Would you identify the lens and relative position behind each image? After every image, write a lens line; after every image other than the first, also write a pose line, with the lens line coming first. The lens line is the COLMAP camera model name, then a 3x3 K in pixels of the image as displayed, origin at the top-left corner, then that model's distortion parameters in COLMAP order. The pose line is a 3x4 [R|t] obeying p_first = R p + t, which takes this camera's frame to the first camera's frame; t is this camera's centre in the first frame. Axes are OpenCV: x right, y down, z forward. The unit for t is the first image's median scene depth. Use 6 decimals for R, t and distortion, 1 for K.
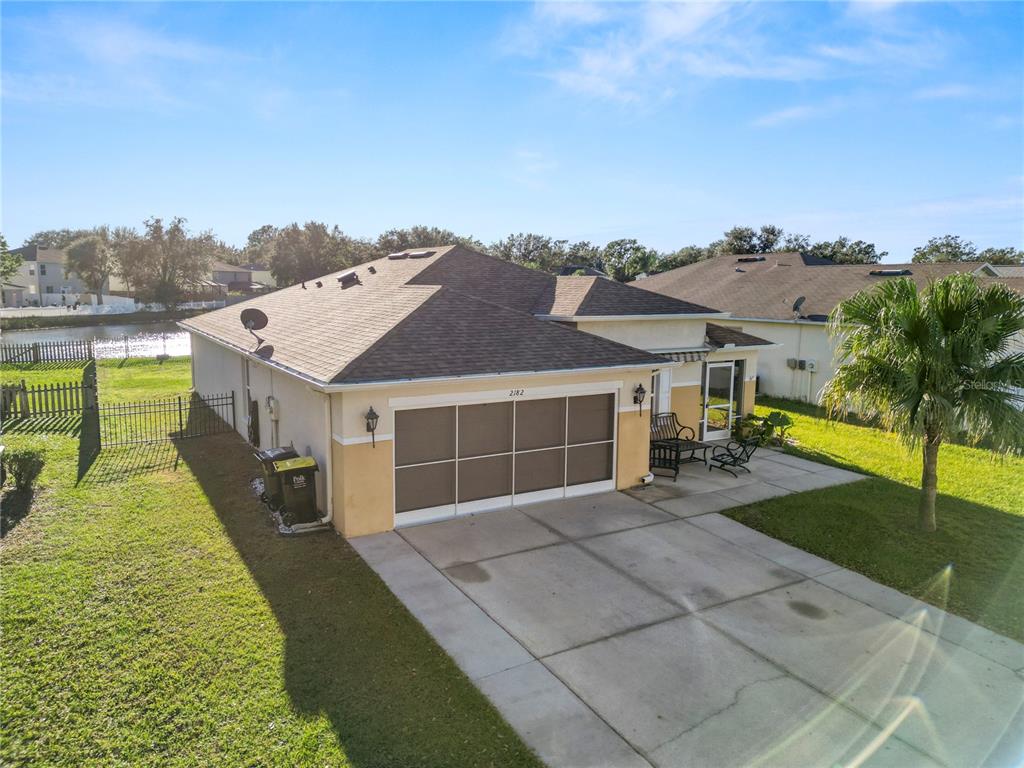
lens RADIAL K [[717.4, 0, 512.0], [0, 717.4, 384.0], [0, 0, 1]] dist [0.039321, -0.004210]
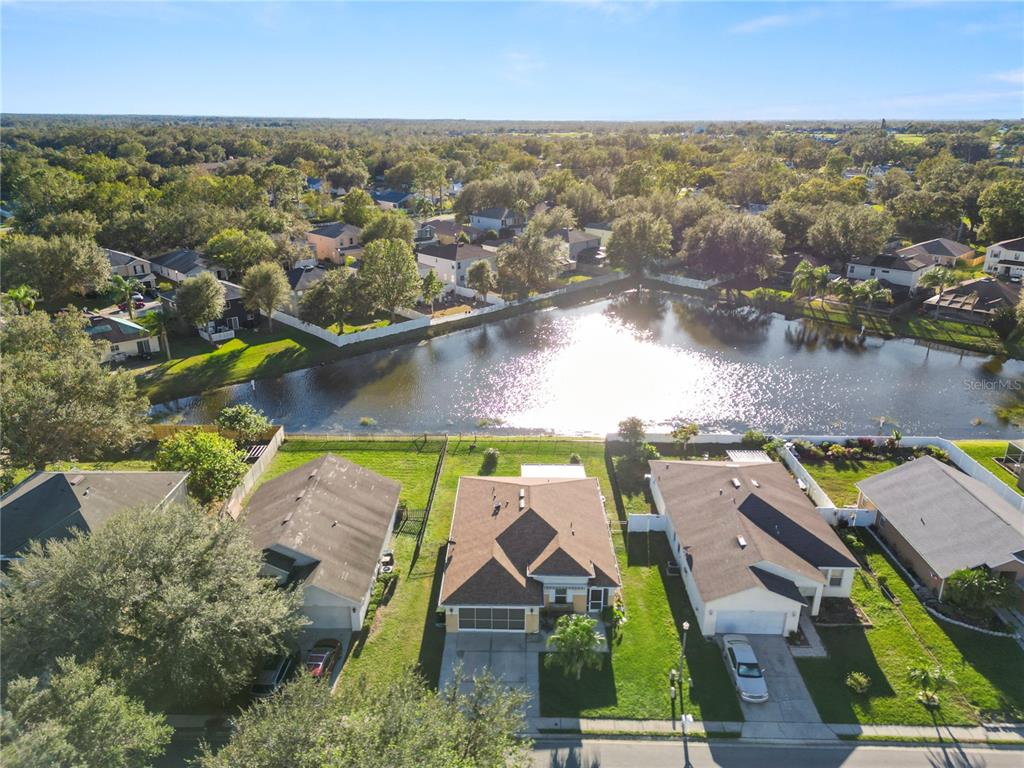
lens RADIAL K [[717.4, 0, 512.0], [0, 717.4, 384.0], [0, 0, 1]] dist [0.039321, -0.004210]
pose [[0.856412, 0.178085, -0.484607, 1.580377], [-0.070576, 0.970198, 0.231809, -1.843669], [0.511447, -0.164322, 0.843458, -1.799704]]
